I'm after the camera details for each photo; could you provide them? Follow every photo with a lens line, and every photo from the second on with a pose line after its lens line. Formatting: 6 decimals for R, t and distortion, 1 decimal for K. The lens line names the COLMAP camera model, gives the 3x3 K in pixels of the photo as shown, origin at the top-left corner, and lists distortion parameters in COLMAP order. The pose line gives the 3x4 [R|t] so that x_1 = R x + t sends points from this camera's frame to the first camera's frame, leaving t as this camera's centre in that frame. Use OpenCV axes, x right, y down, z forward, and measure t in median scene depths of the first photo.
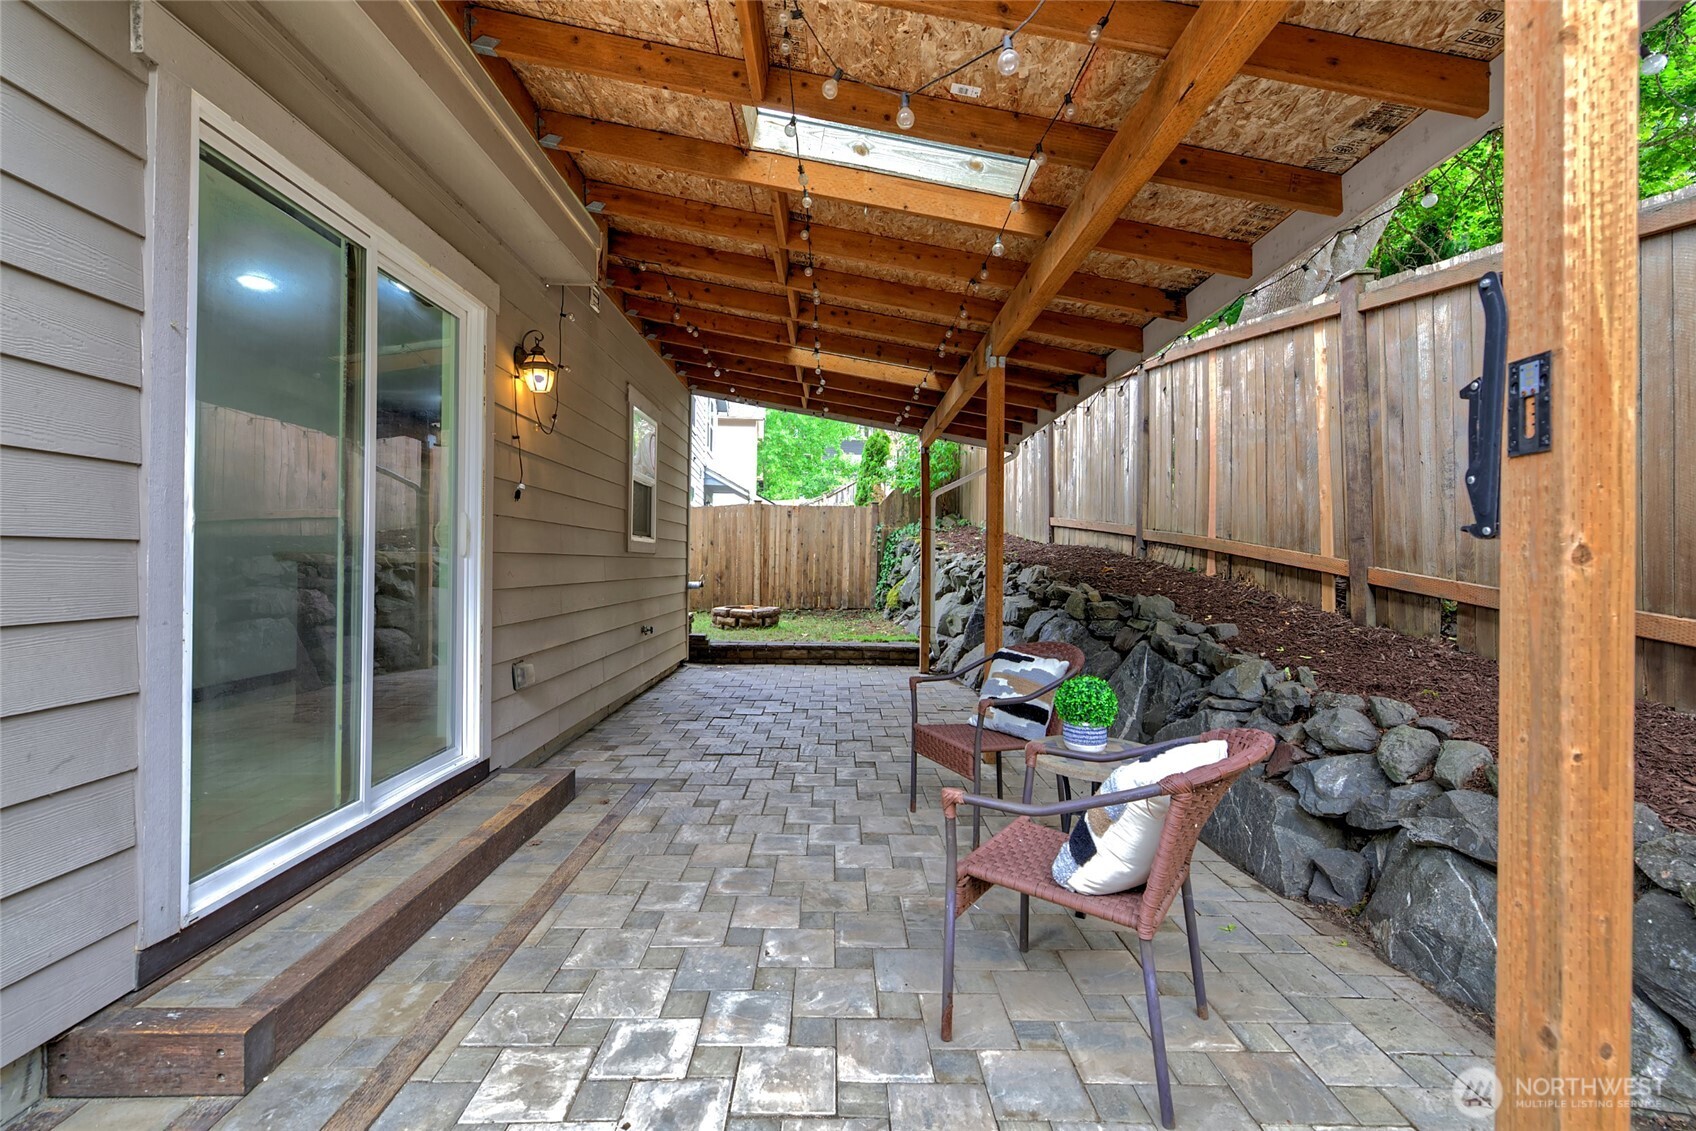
lens RADIAL K [[726.3, 0, 844.5], [0, 726.3, 559.3], [0, 0, 1]] dist [0.007474, -0.001022]
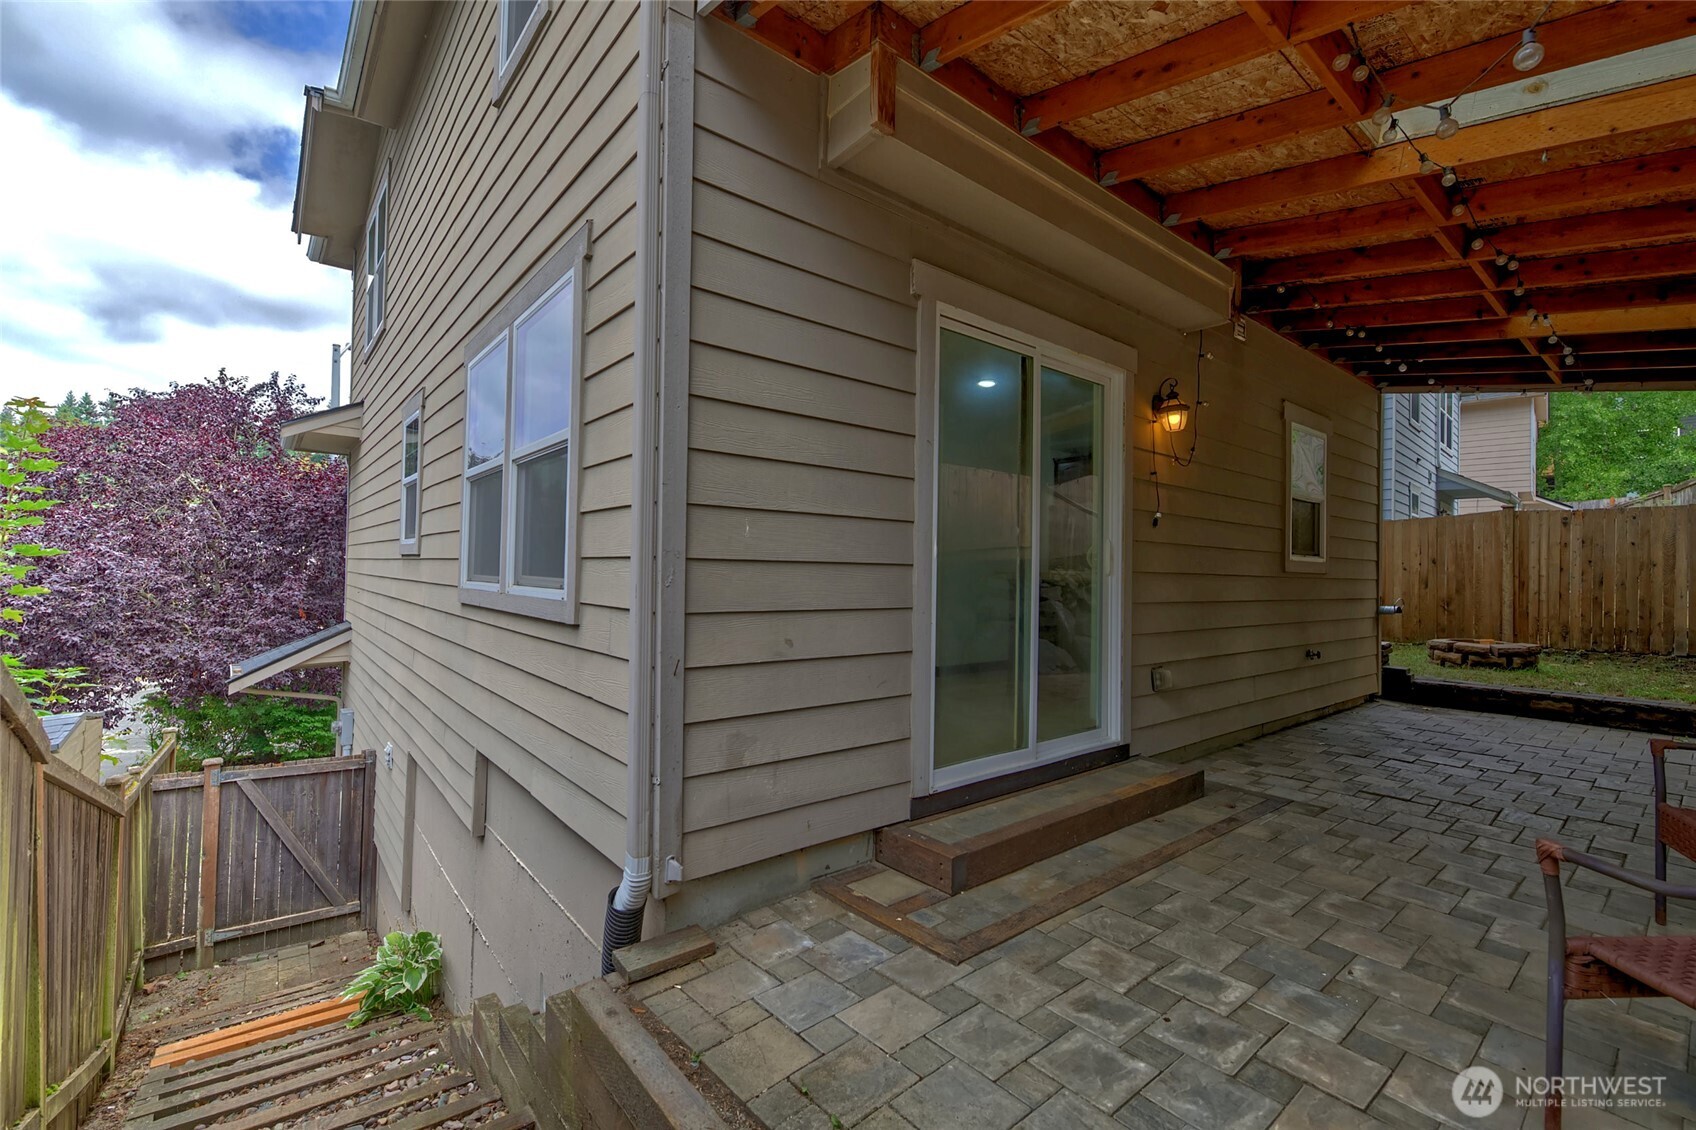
lens RADIAL K [[726.3, 0, 850.5], [0, 726.3, 566.9], [0, 0, 1]] dist [0.007474, -0.001022]
pose [[0.624505, -0.005306, -0.781003, 0.171974], [-0.008589, 0.999870, -0.013661, 0.002851], [0.780973, 0.015240, 0.624378, -0.116979]]
